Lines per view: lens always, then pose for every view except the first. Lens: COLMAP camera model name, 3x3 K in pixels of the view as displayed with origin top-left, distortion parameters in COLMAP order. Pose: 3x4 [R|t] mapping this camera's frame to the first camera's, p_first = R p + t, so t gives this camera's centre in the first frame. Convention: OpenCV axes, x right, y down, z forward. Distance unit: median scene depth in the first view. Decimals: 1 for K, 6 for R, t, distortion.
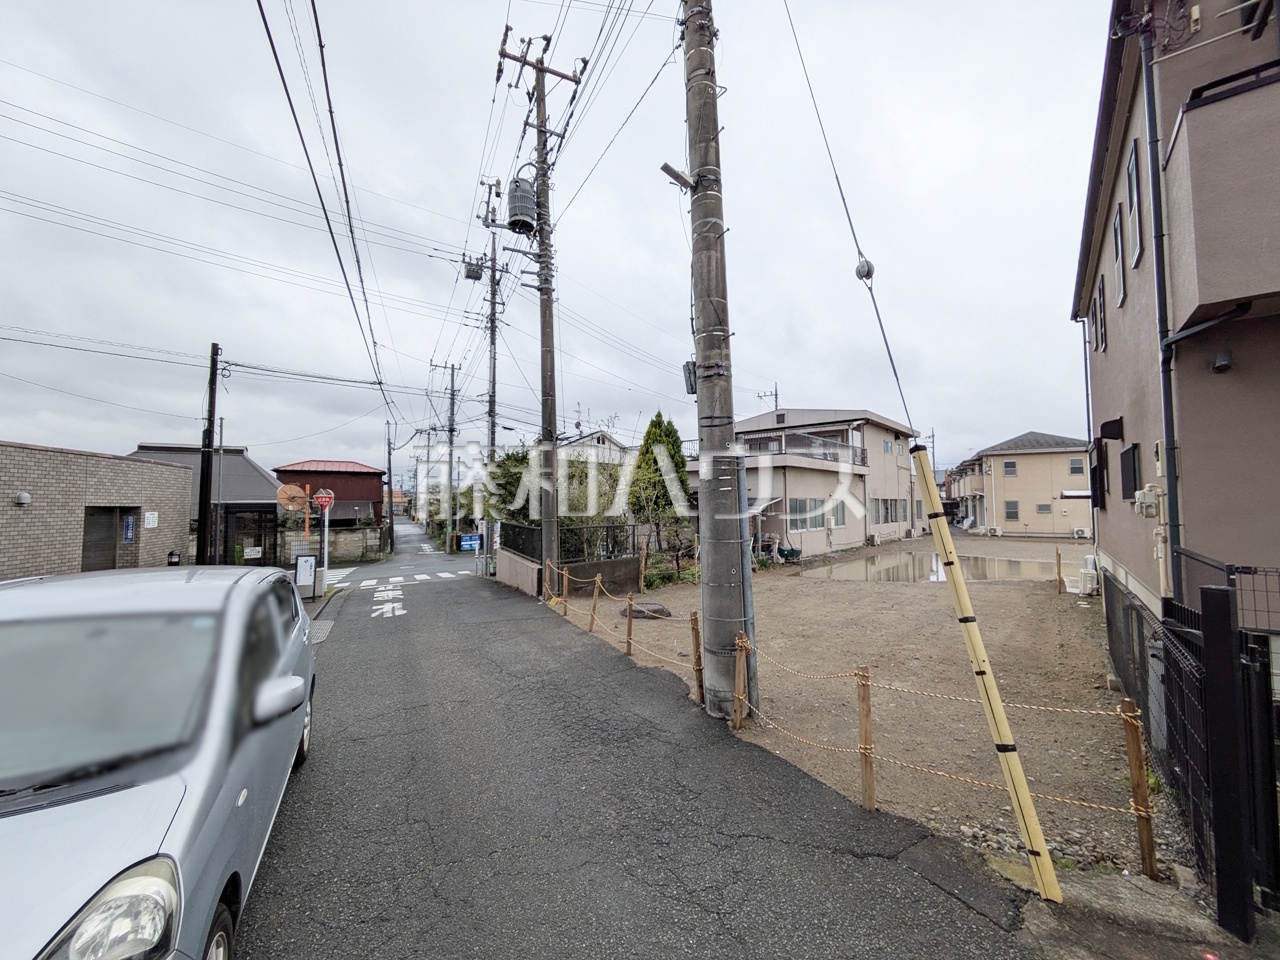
lens RADIAL K [[503.1, 0, 640.0], [0, 503.1, 480.0], [0, 0, 1]] dist [0.000306, 0.000552]
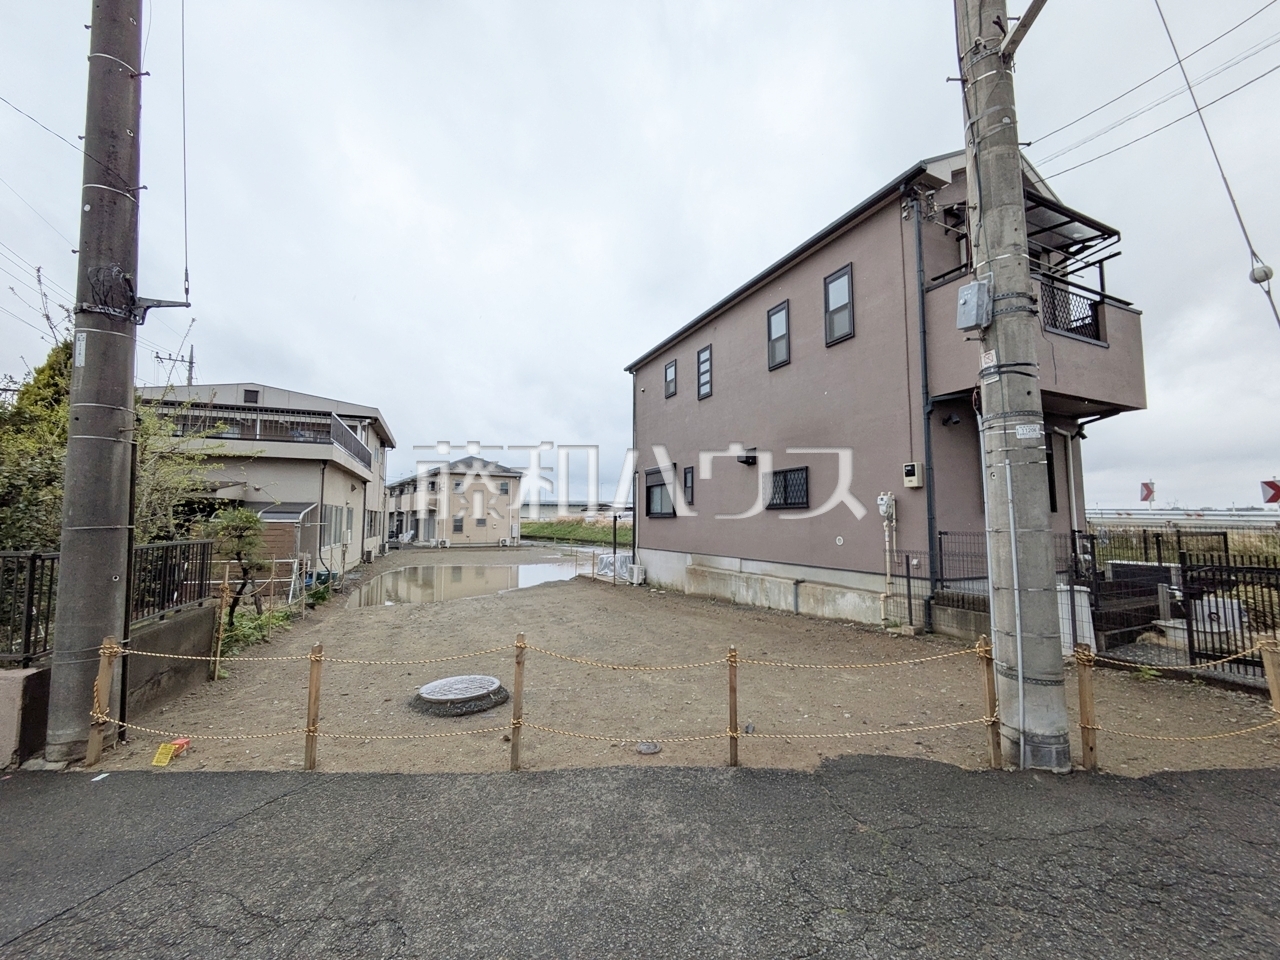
lens RADIAL K [[504.7, 0, 643.7], [0, 504.7, 480.0], [0, 0, 1]] dist [-0.002082, 0.003547]
pose [[0.444953, 0.076865, 0.892249, -0.230406], [-0.047506, 0.996933, -0.062192, 0.035261], [-0.894293, -0.014715, 0.447240, 0.349596]]
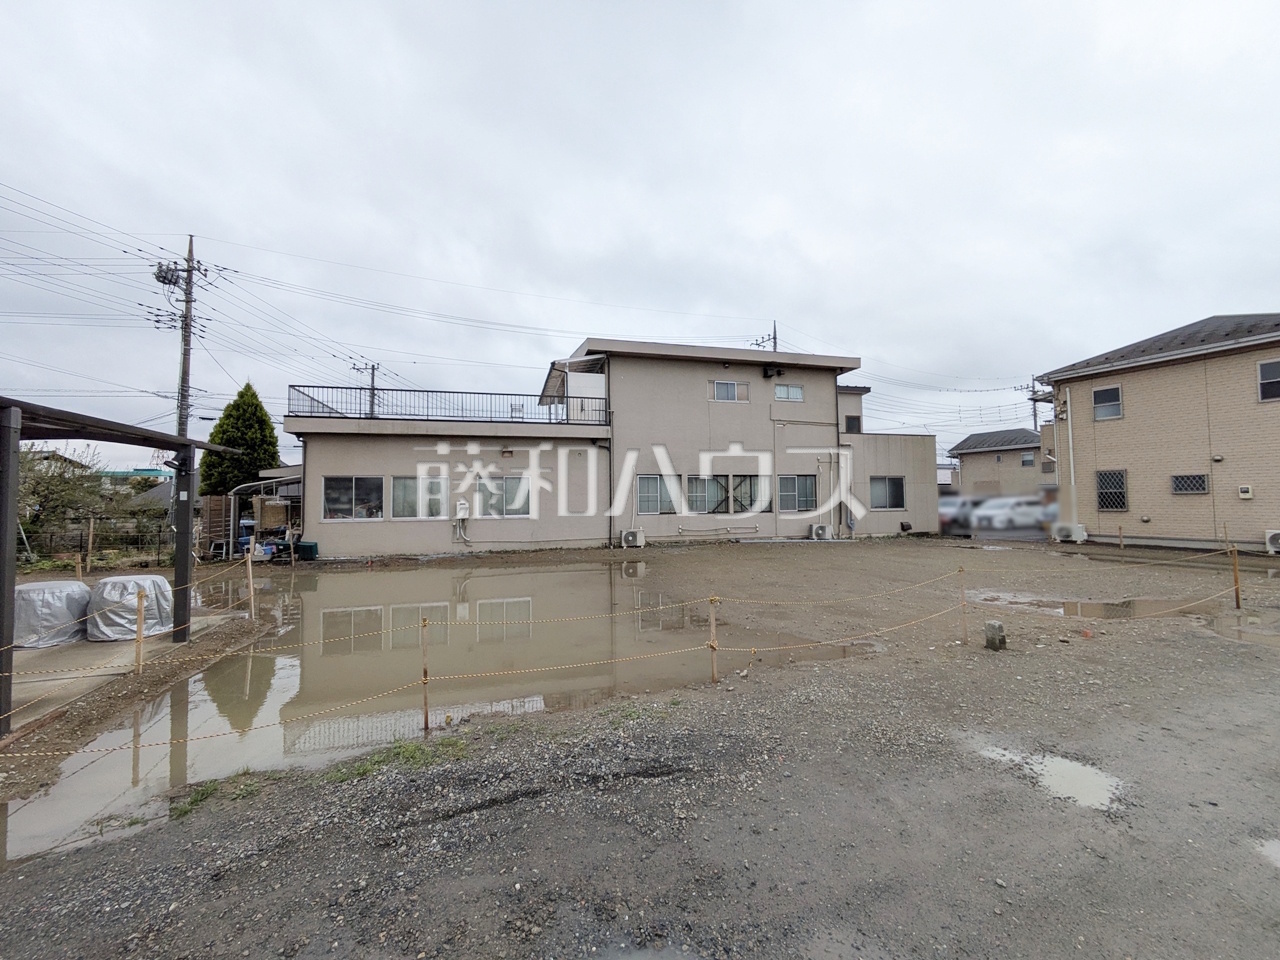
lens RADIAL K [[502.1, 0, 643.3], [0, 502.1, 479.9], [0, 0, 1]] dist [0.001952, 0.000311]
pose [[0.824817, -0.031393, -0.564527, 1.709727], [0.042487, 0.999076, 0.006518, 0.076445], [0.563801, -0.029361, 0.825389, 0.941200]]
